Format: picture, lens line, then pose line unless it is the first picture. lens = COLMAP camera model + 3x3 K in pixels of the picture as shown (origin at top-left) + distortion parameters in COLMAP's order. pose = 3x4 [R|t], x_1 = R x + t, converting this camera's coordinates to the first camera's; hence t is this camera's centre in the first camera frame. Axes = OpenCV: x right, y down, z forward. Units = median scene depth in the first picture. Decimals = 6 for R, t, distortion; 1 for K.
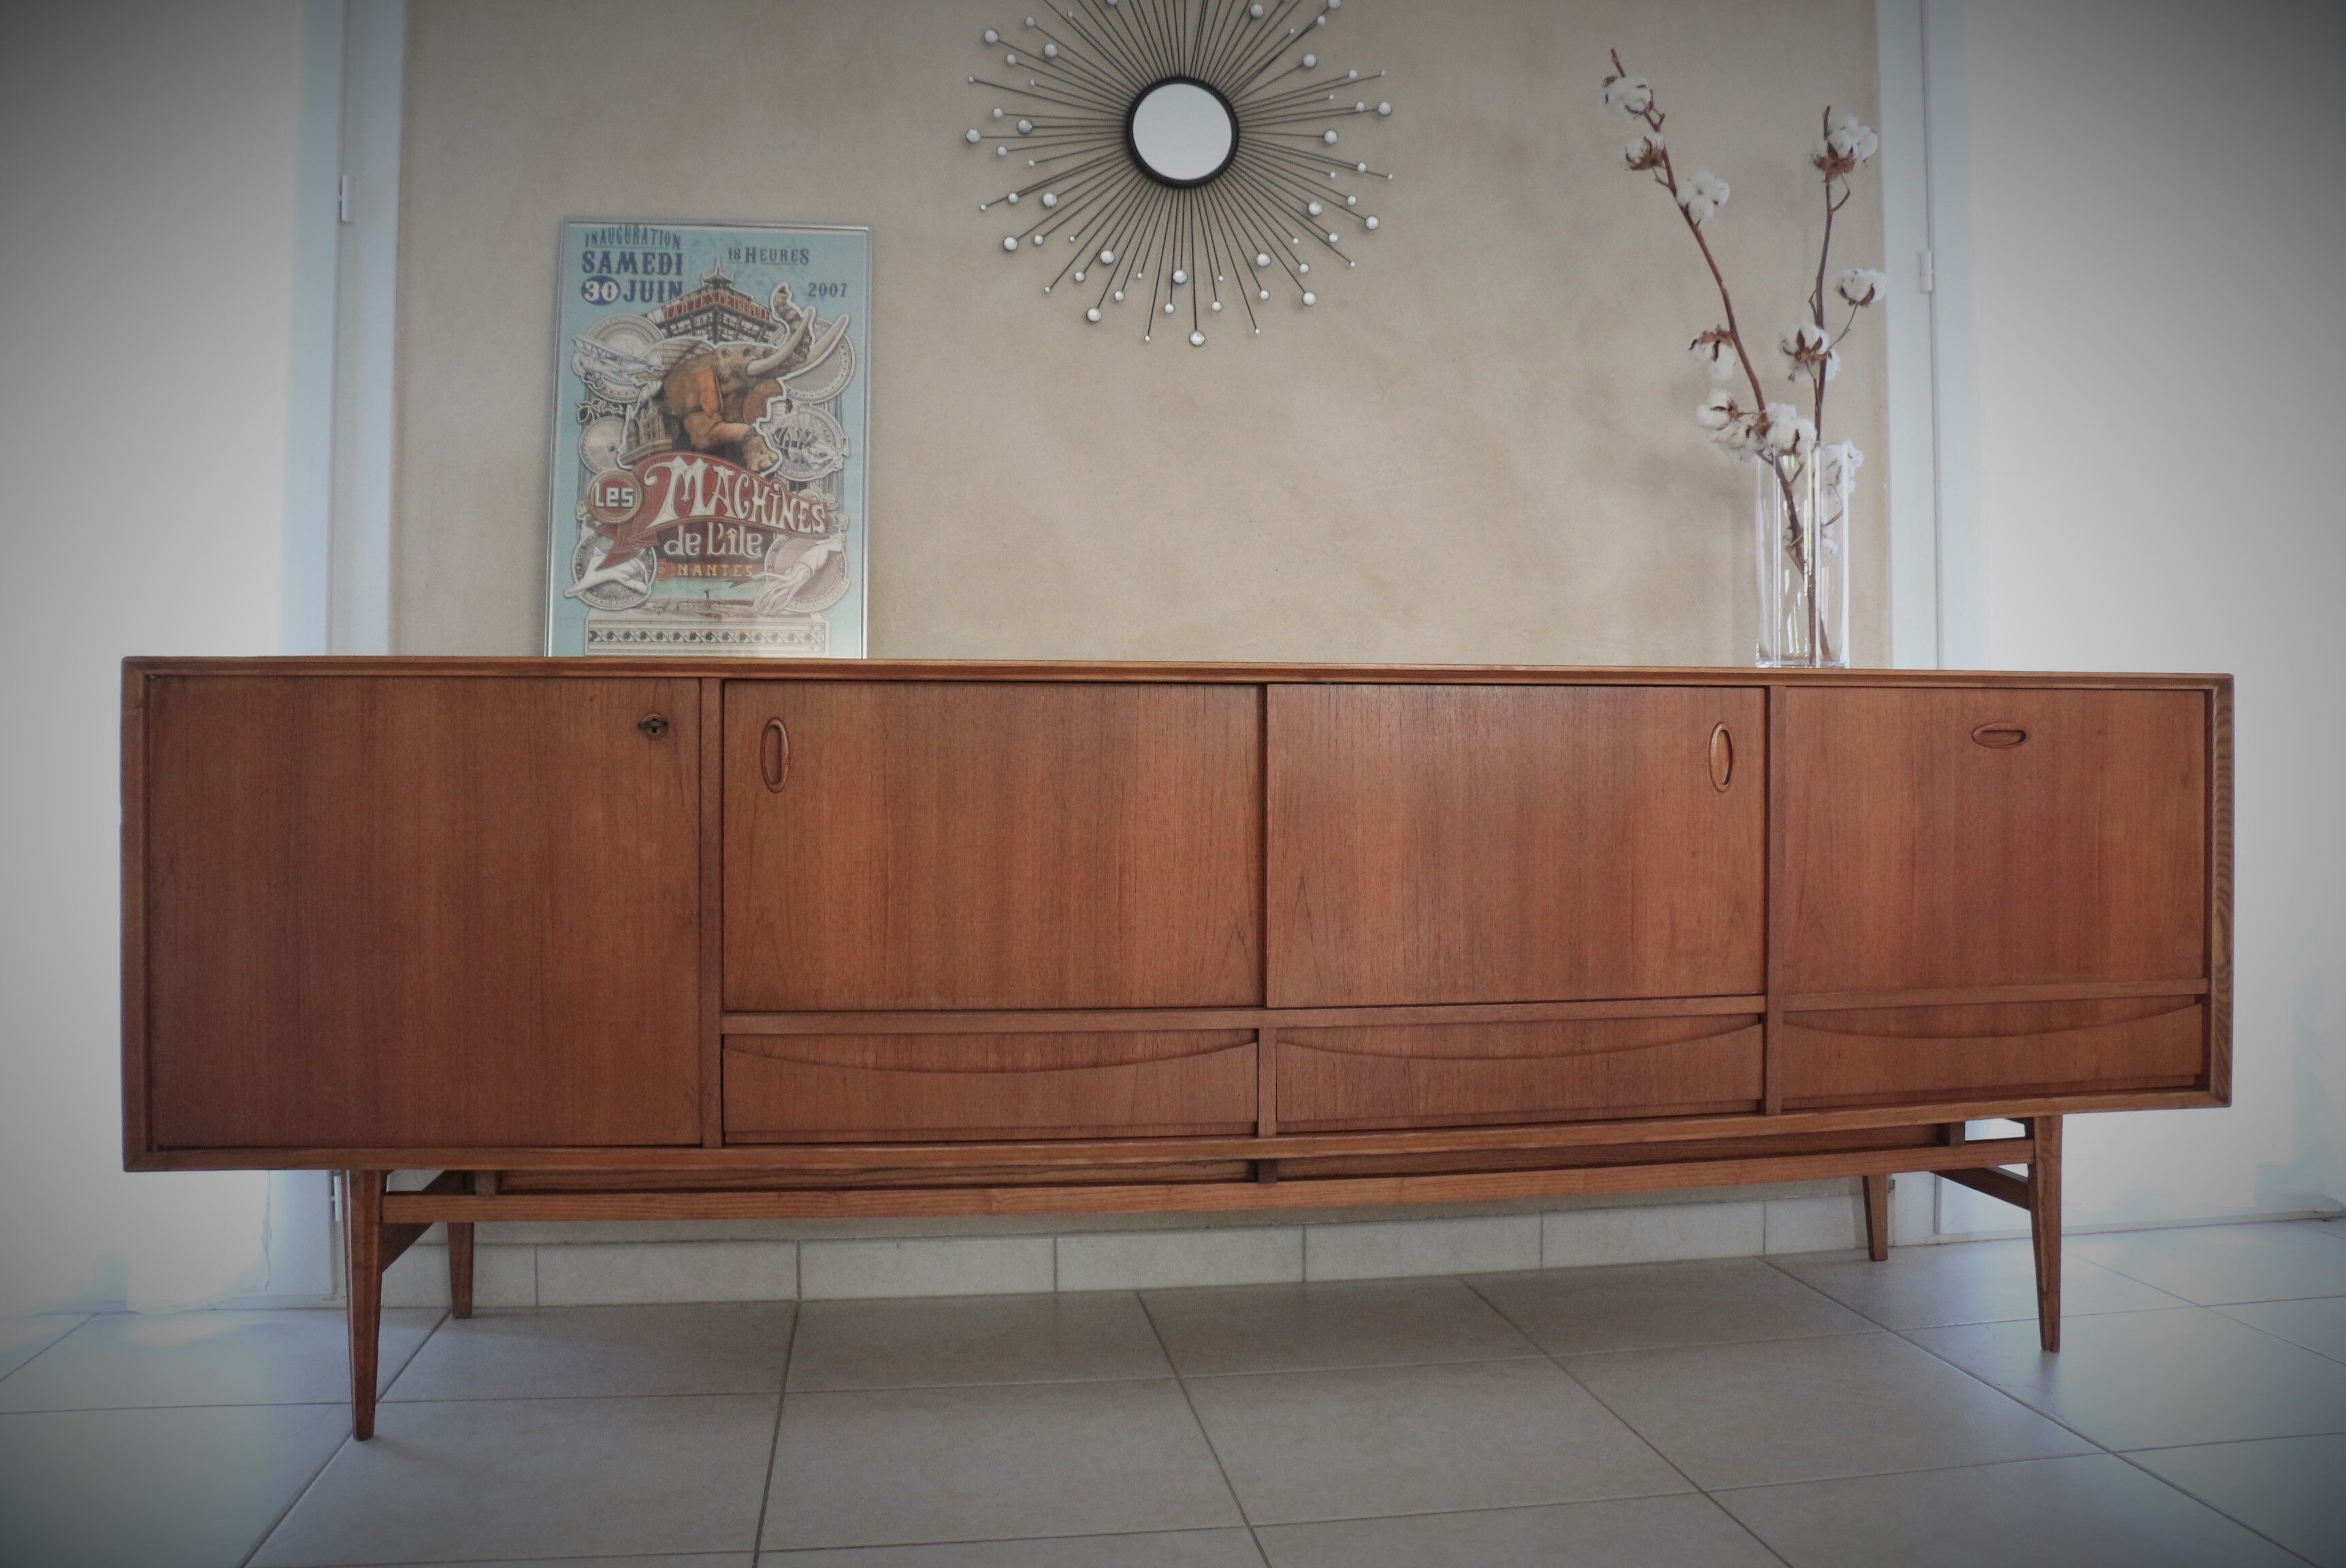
lens RADIAL K [[1944.5, 0, 1177.5], [0, 1944.5, 762.4], [0, 0, 1]] dist [-0.163018, 0.075214]
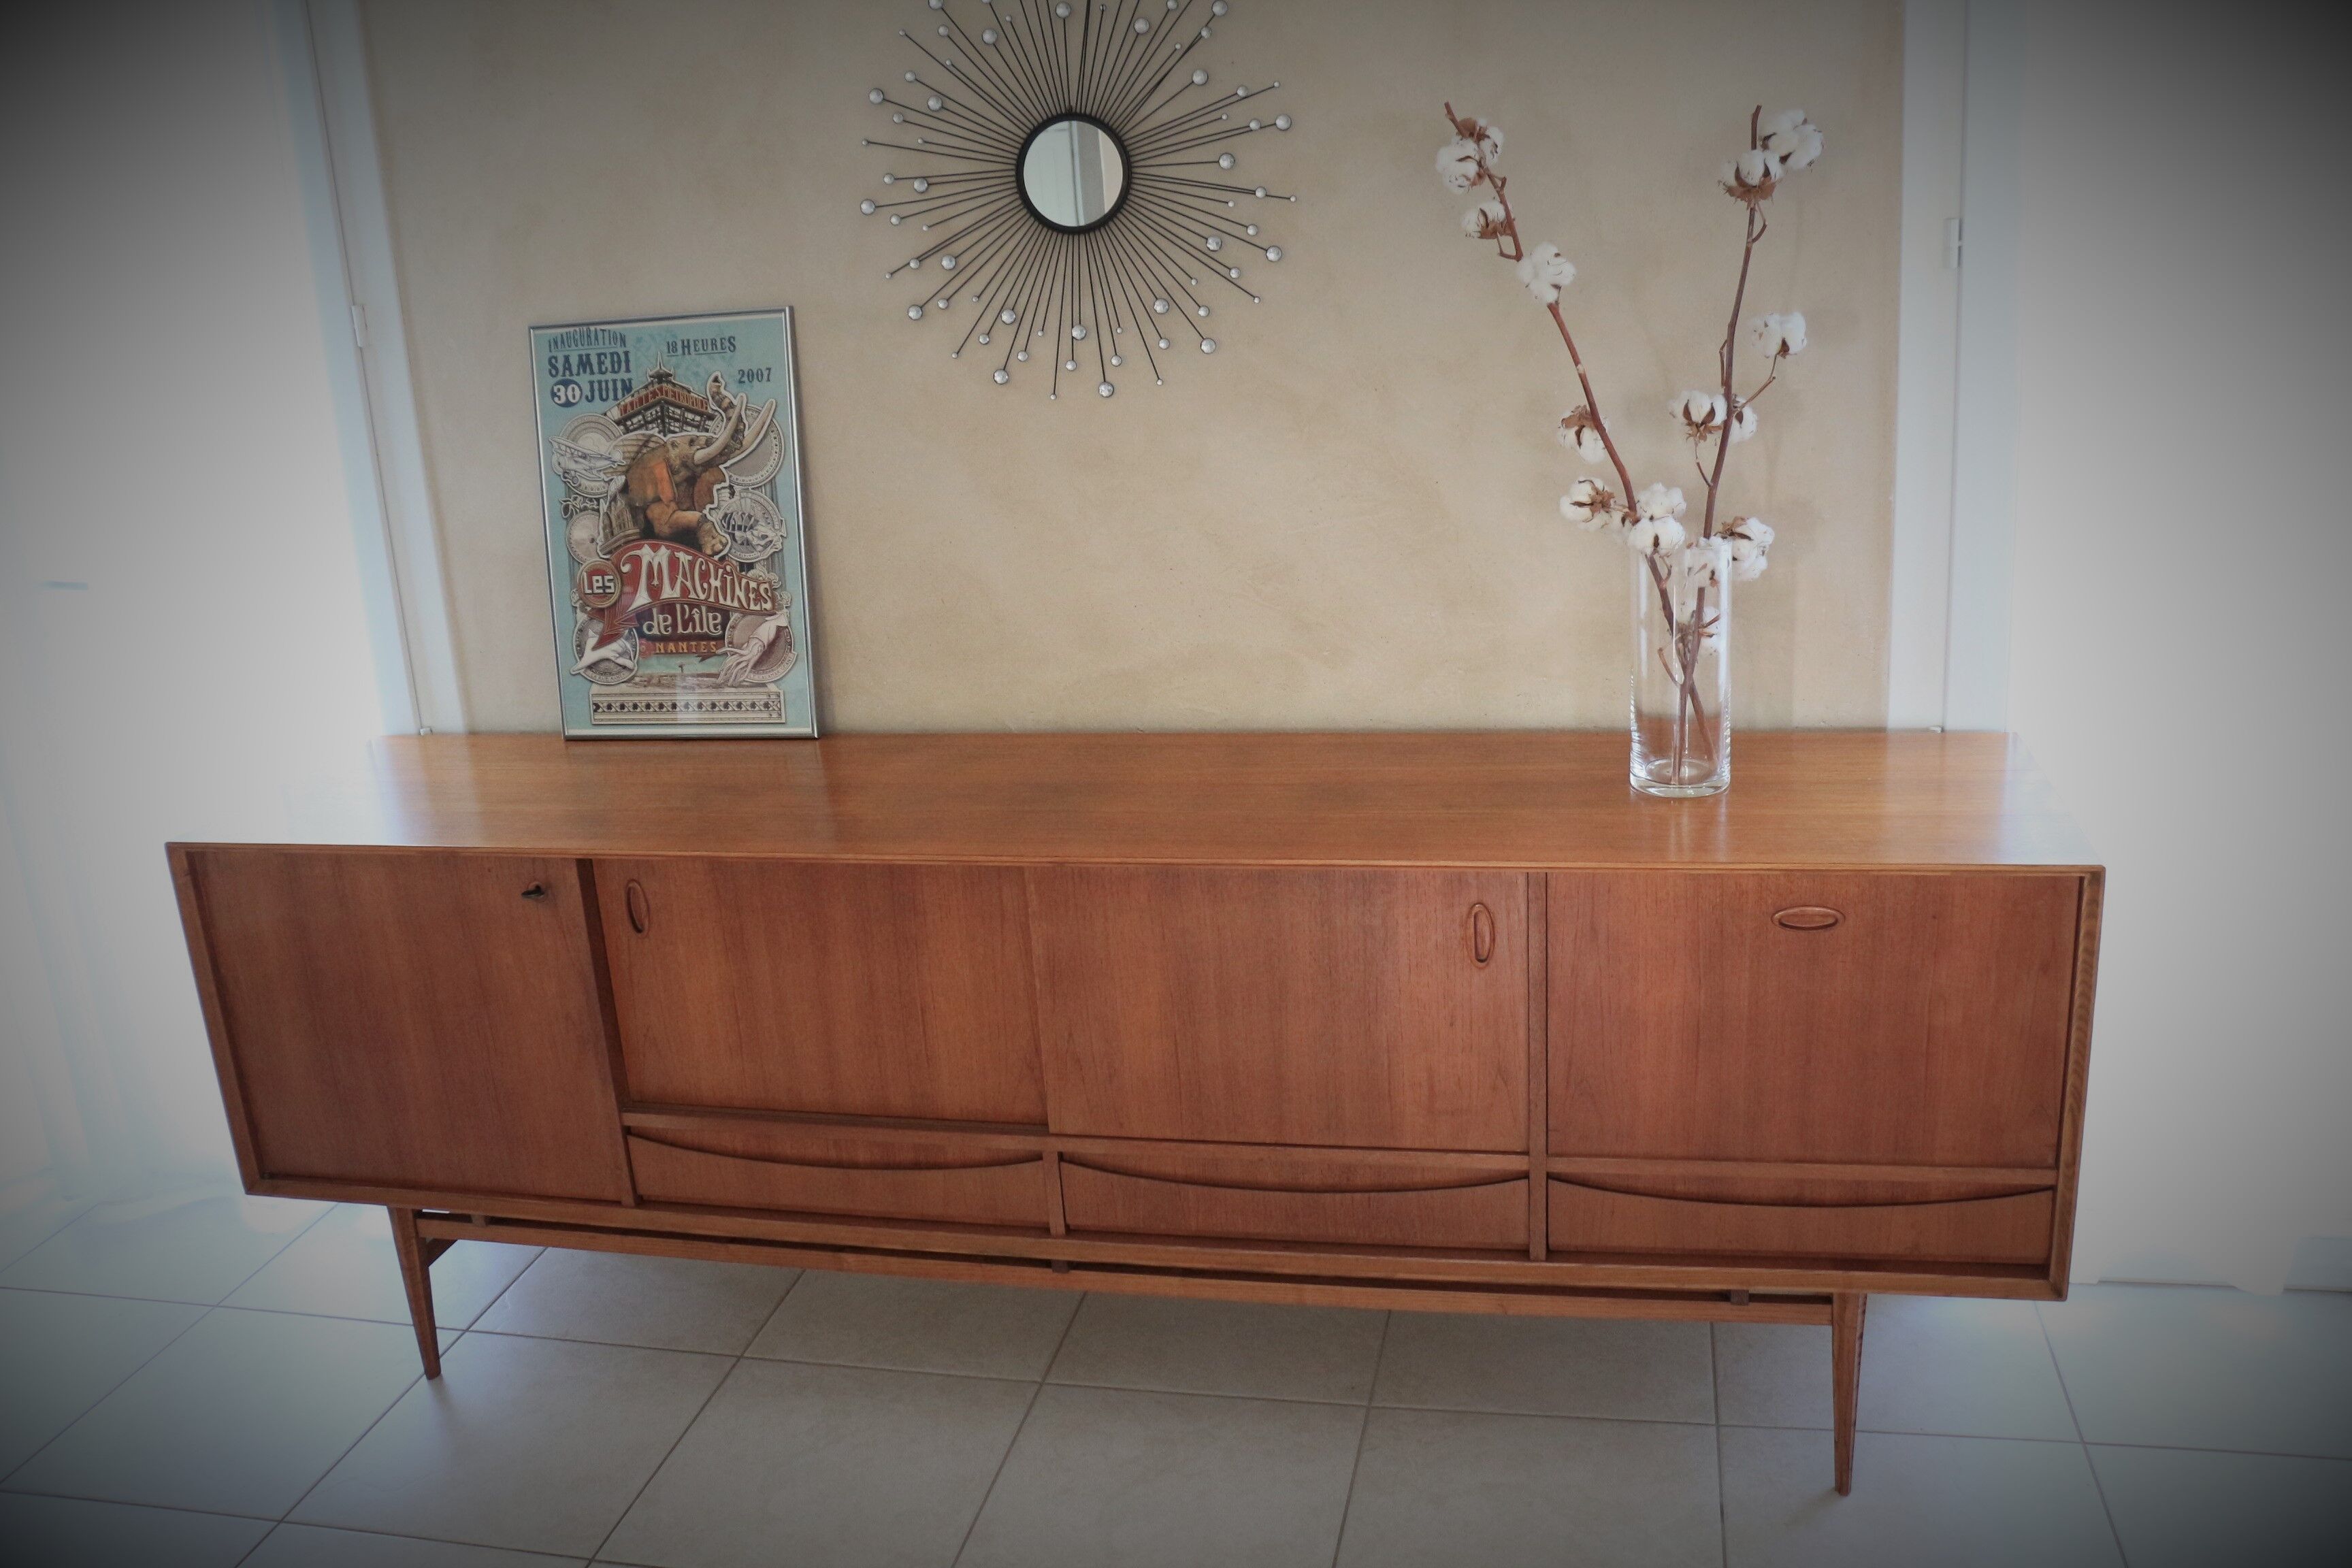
lens RADIAL K [[1991.8, 0, 1159.6], [0, 1991.8, 792.3], [0, 0, 1]] dist [-0.150170, 0.055152]
pose [[0.930100, 0.048366, -0.364108, 0.486657], [0.066748, 0.952531, 0.297035, -0.378031], [0.361191, -0.300576, 0.882721, 0.060901]]
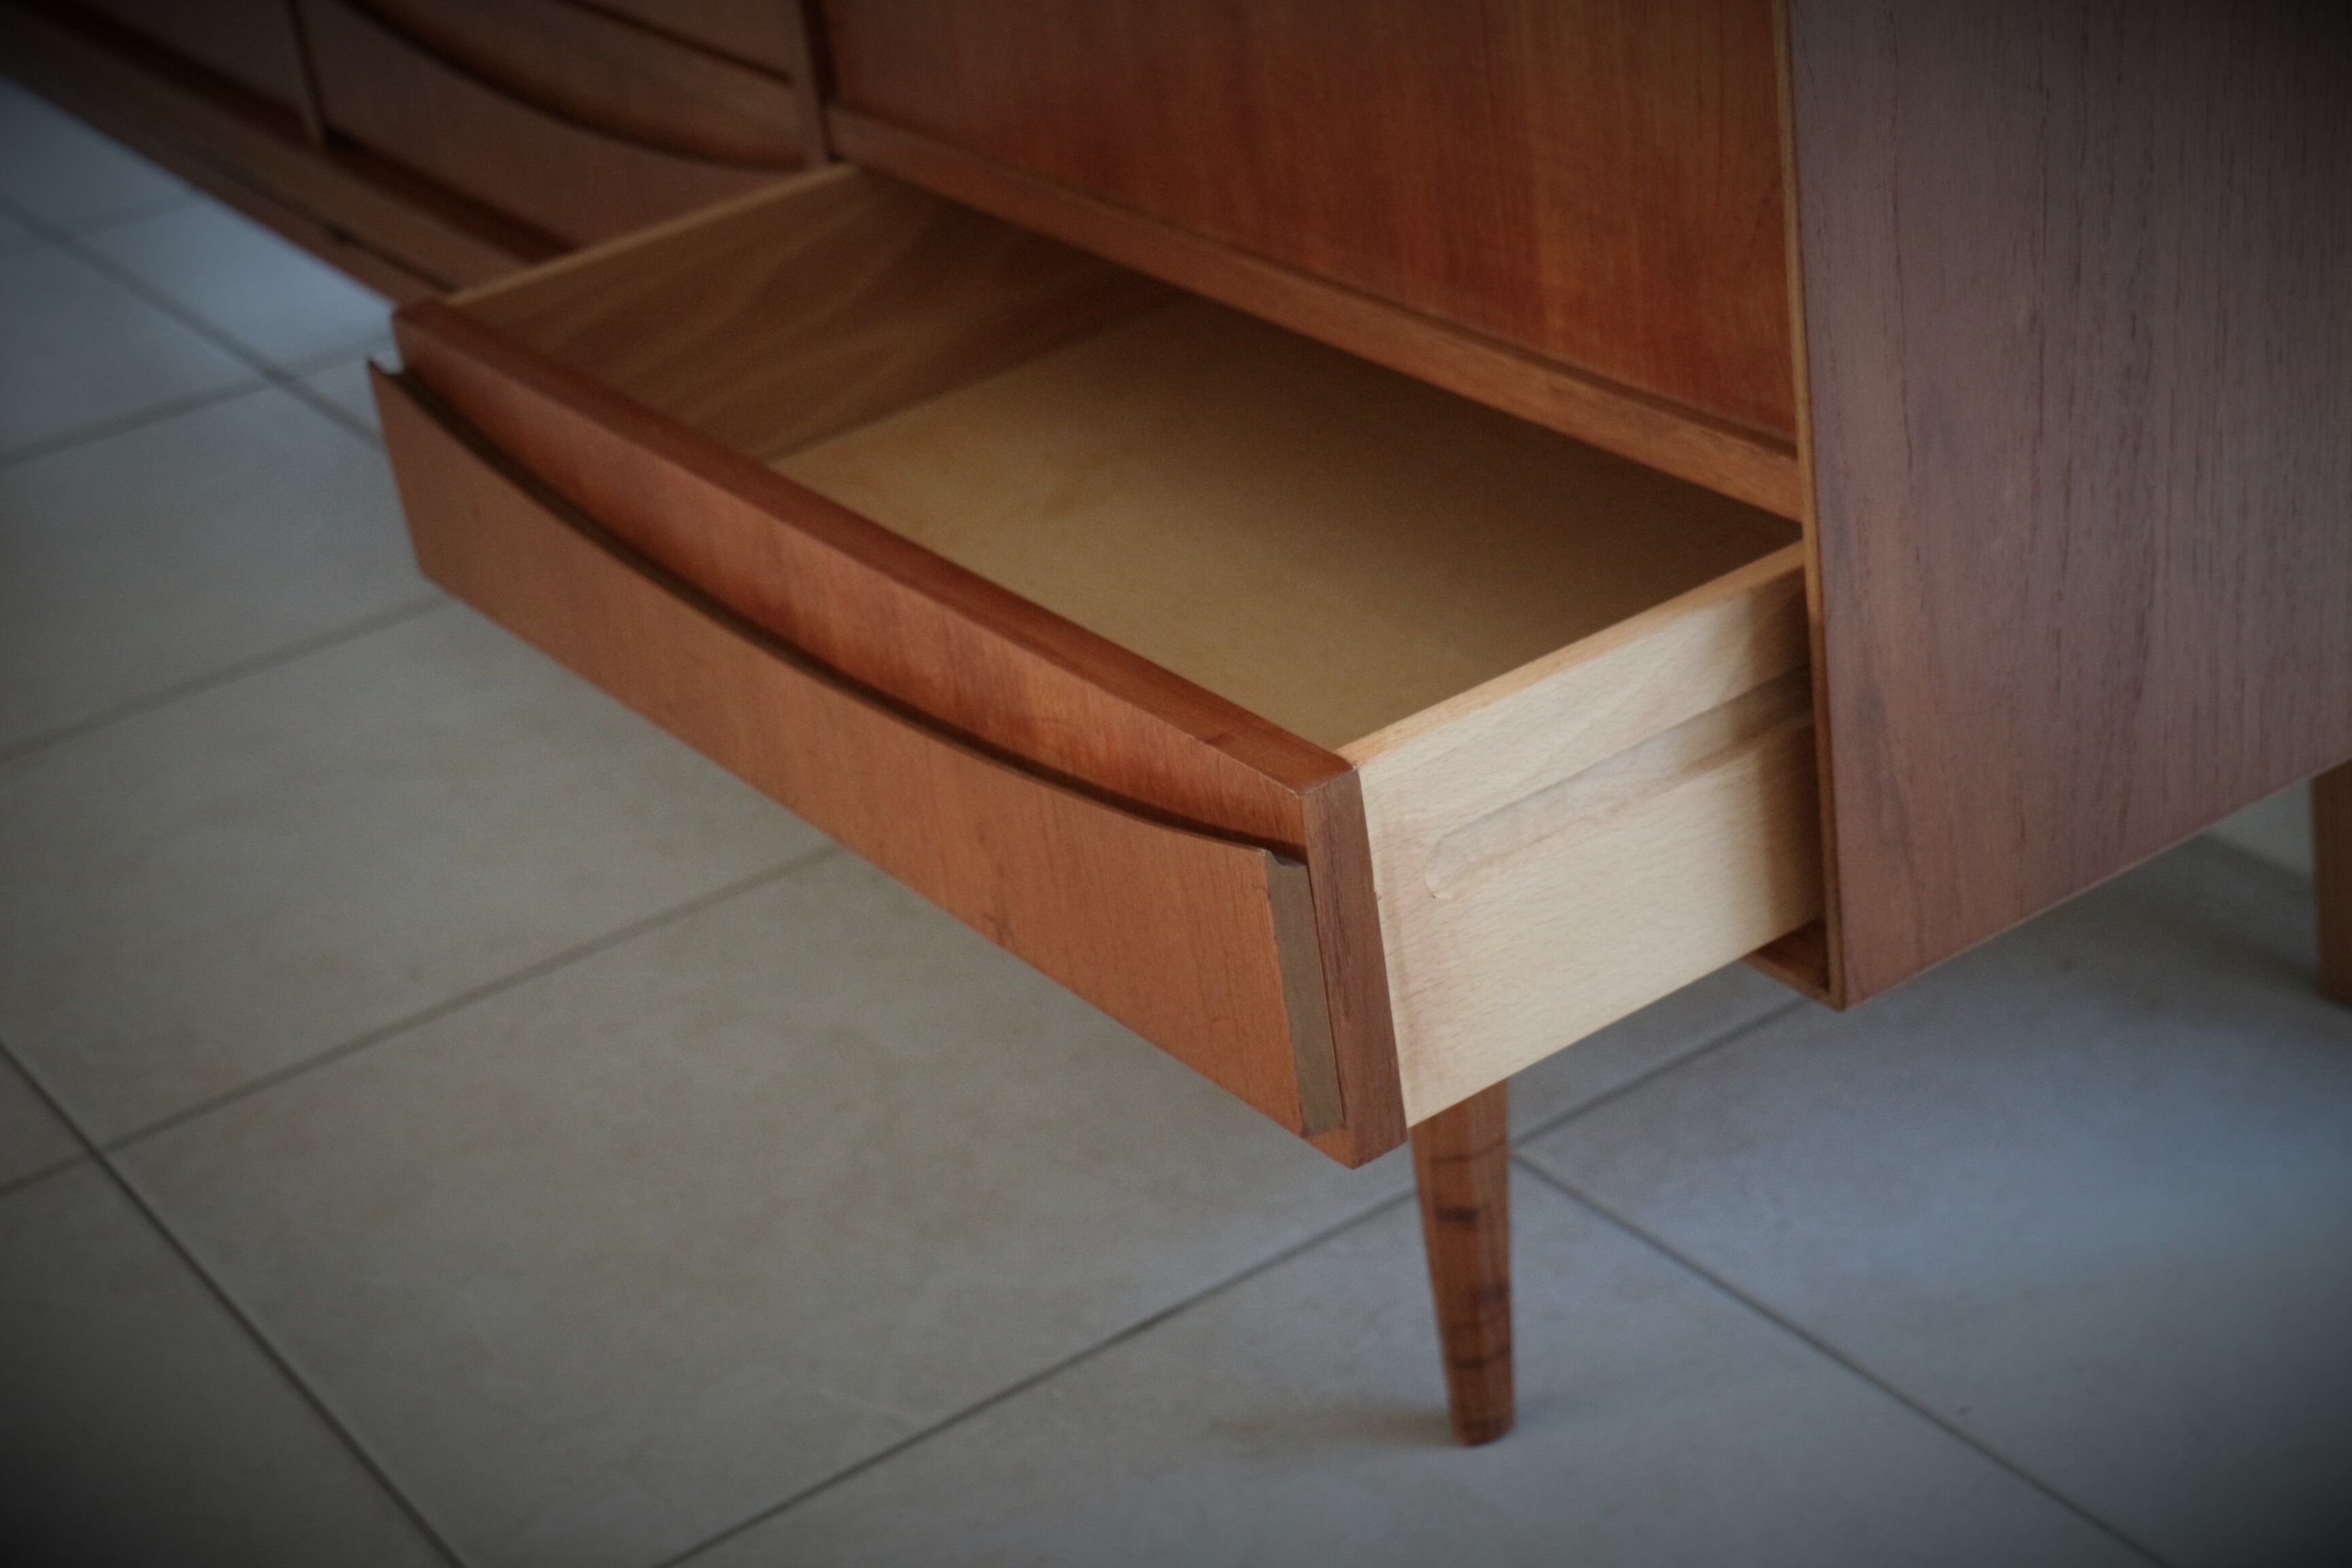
lens RADIAL K [[3793.1, 0, 1164.5], [0, 3793.1, 783.8], [0, 0, 1]] dist [0.103428, 0.000000]
pose [[0.428012, 0.368595, -0.825193, 0.925639], [0.124097, 0.880436, 0.457638, -0.072028], [0.895213, -0.298279, 0.331096, 0.778035]]
